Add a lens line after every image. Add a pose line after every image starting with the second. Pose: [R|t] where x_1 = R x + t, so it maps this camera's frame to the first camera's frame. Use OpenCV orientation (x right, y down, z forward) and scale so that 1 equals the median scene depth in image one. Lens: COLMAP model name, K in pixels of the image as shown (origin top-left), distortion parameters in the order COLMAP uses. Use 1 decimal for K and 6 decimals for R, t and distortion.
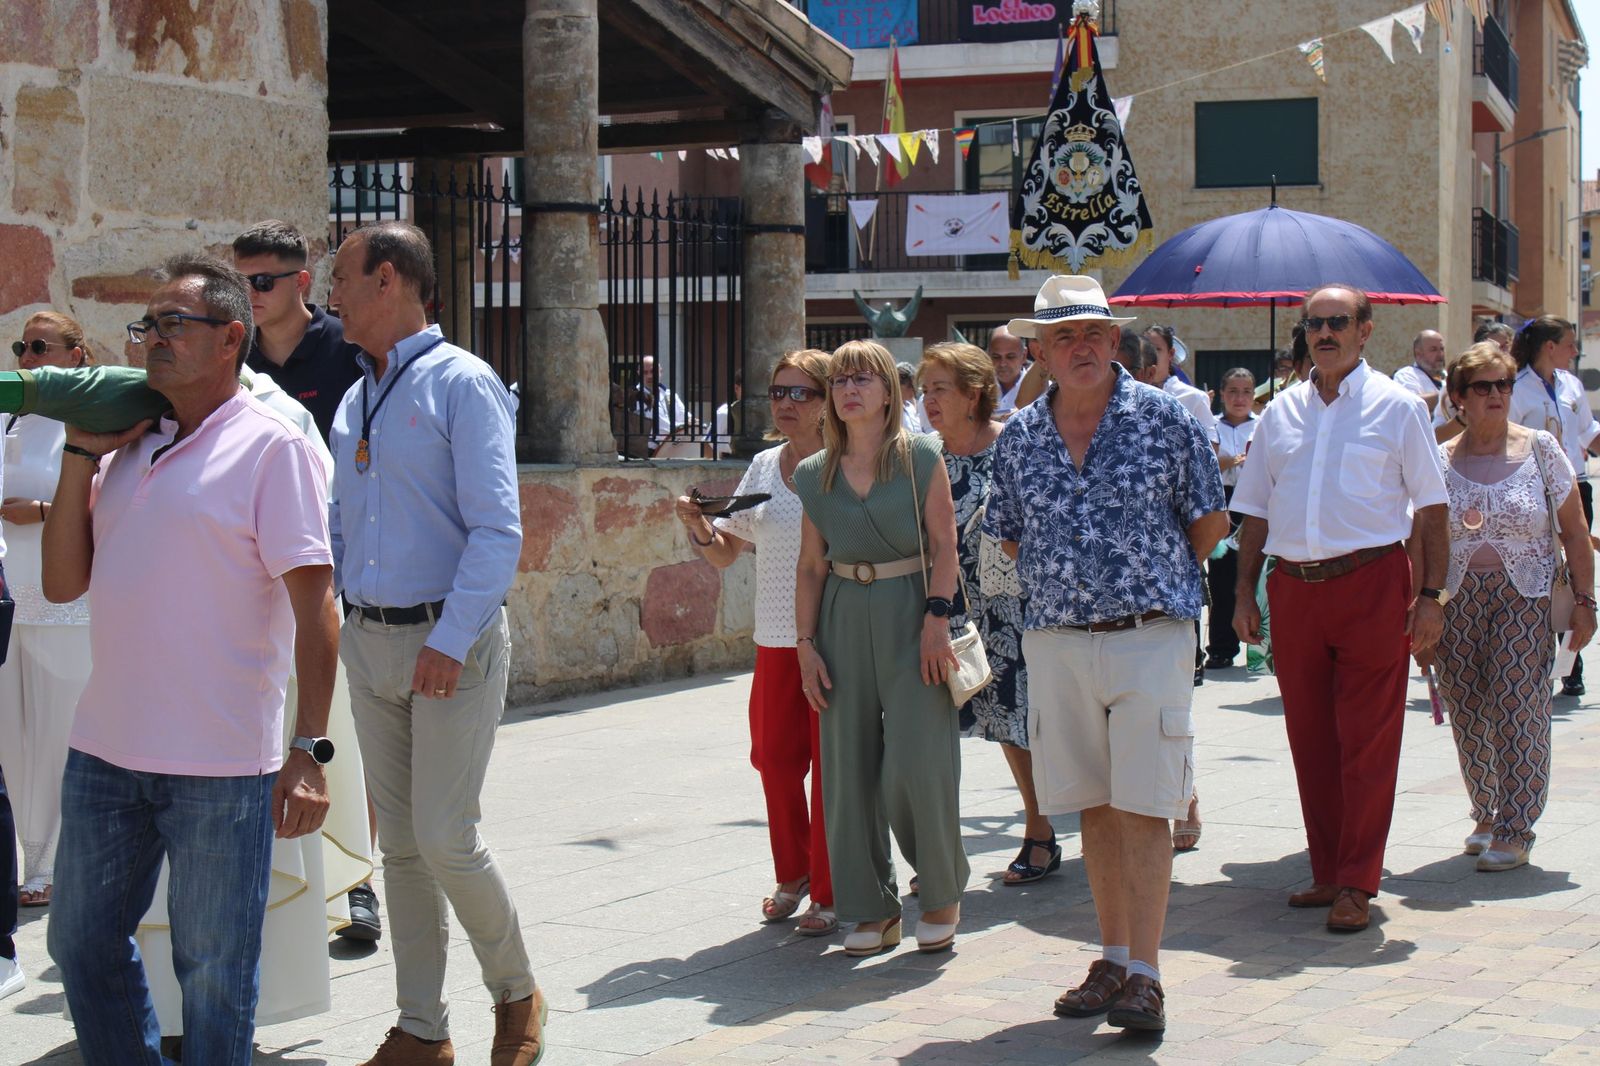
lens RADIAL K [[3071.1, 0, 829.0], [0, 3071.1, 523.5], [0, 0, 1]] dist [0.027467, 0.151137]
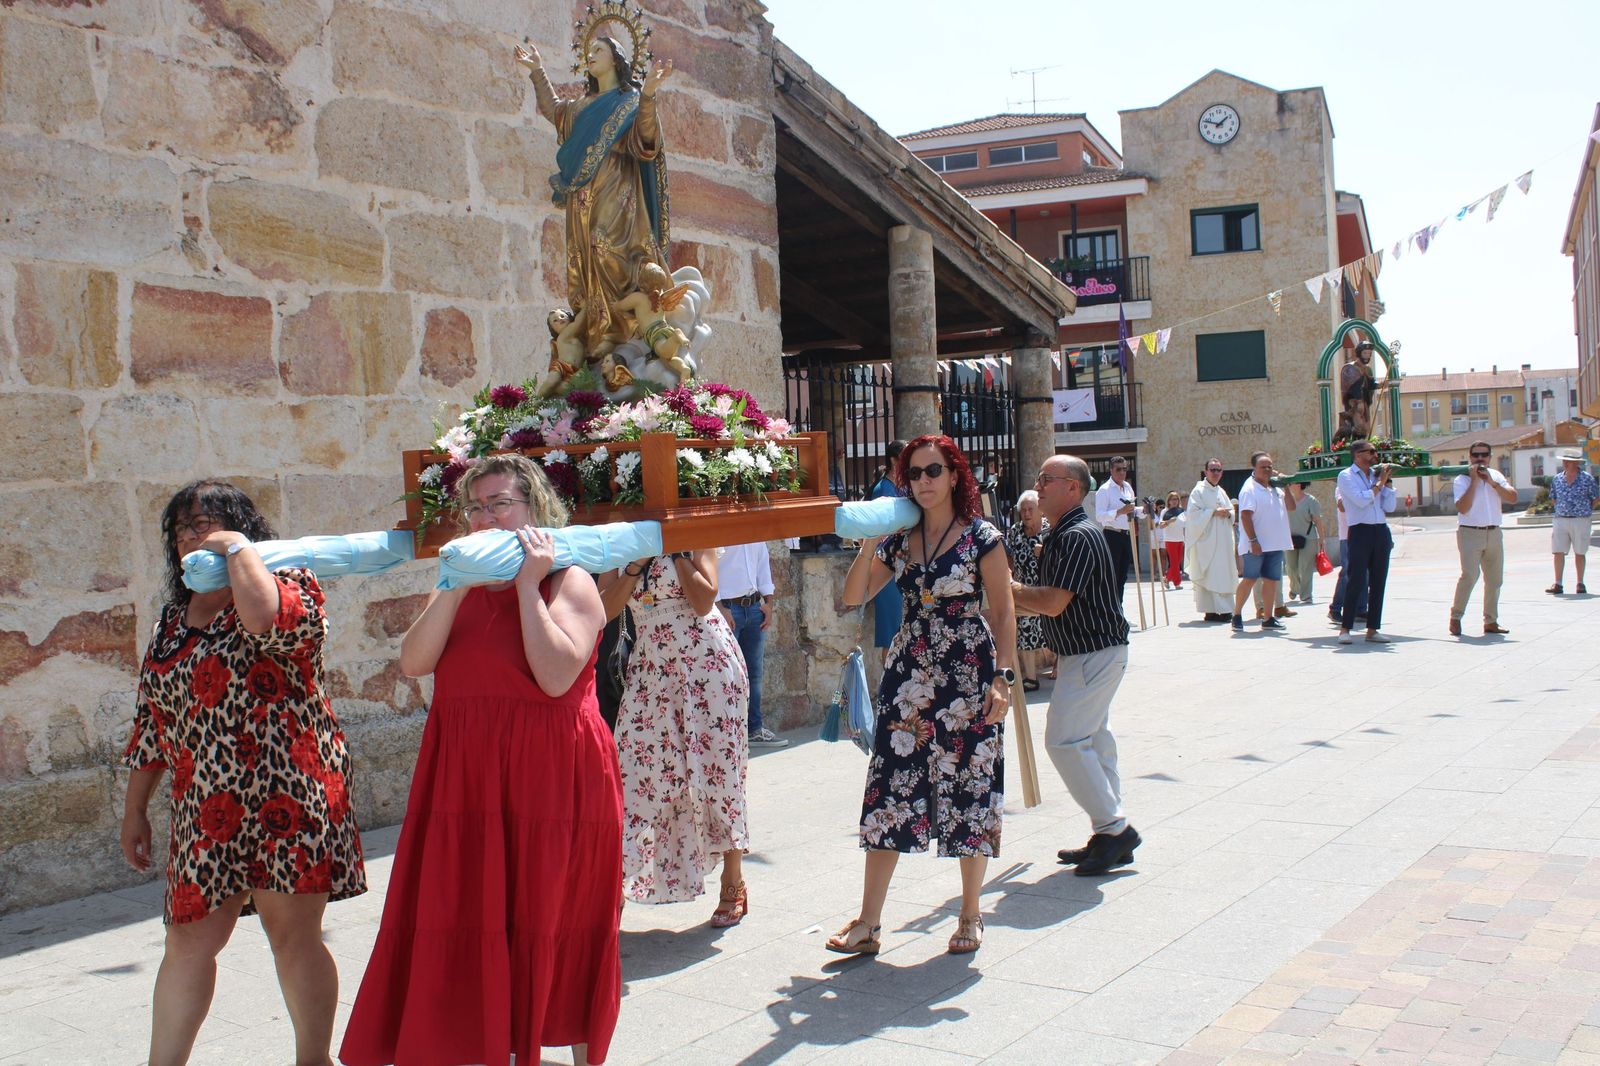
lens RADIAL K [[1565.7, 0, 800.0], [0, 1565.7, 533.0], [0, 0, 1]] dist [-0.136155, 0.144389]
pose [[0.994669, -0.028727, -0.099040, -0.068421], [0.026353, 0.999335, -0.025204, -0.008482], [0.099698, 0.022459, 0.994764, 0.181439]]
